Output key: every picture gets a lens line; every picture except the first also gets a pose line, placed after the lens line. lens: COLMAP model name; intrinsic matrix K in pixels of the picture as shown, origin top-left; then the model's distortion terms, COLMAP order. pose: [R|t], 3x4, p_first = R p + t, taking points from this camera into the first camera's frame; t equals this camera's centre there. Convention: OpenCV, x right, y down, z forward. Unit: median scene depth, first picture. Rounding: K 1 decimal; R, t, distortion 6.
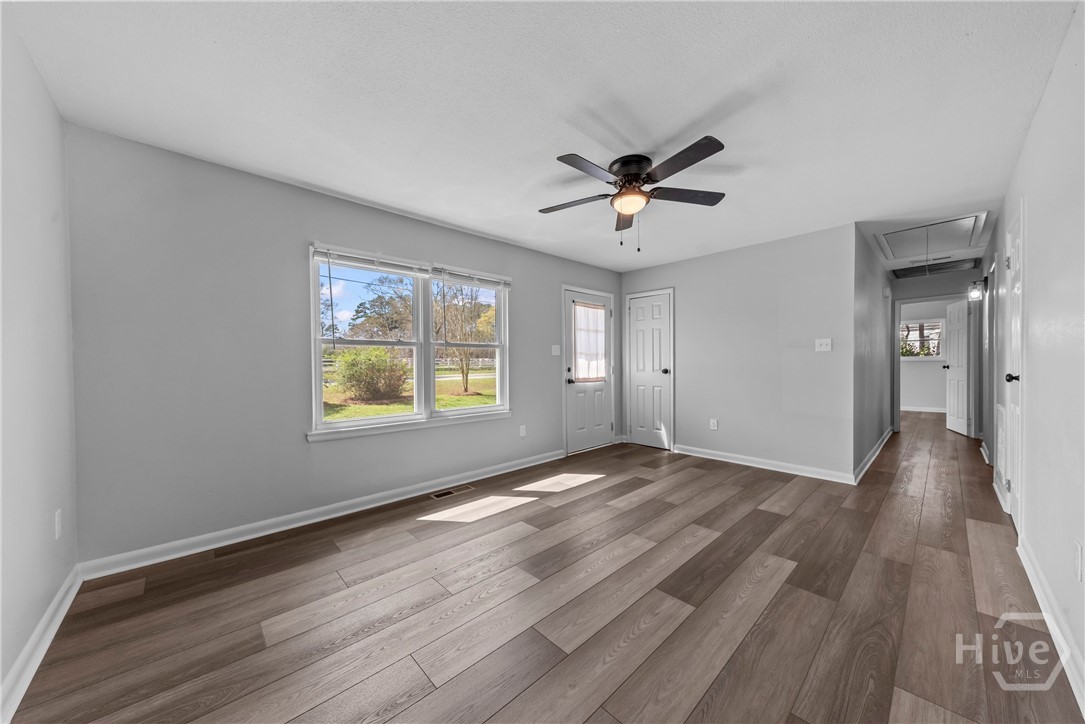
lens RADIAL K [[374.4, 0, 542.5], [0, 374.4, 362.0], [0, 0, 1]] dist [0.000451, -0.000016]
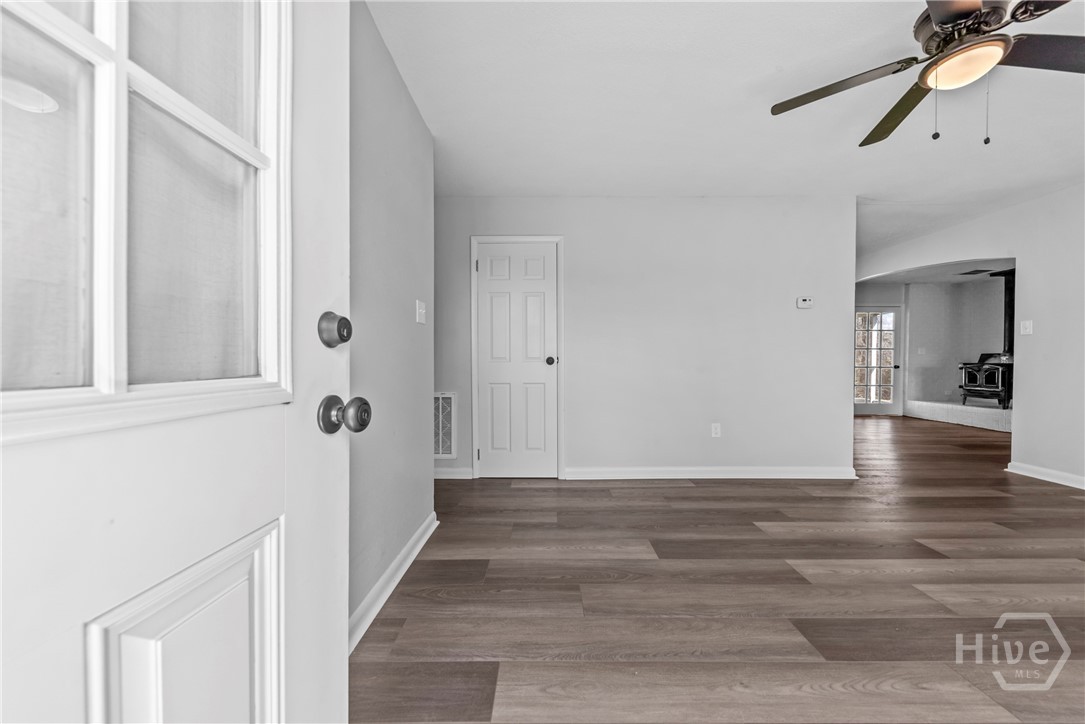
lens RADIAL K [[374.4, 0, 542.5], [0, 374.4, 362.0], [0, 0, 1]] dist [0.000451, -0.000016]
pose [[-0.723506, 0.002127, 0.690315, 0.325044], [0.002455, 0.999997, -0.000509, 0.047452], [-0.690314, 0.001326, -0.723509, 2.037763]]
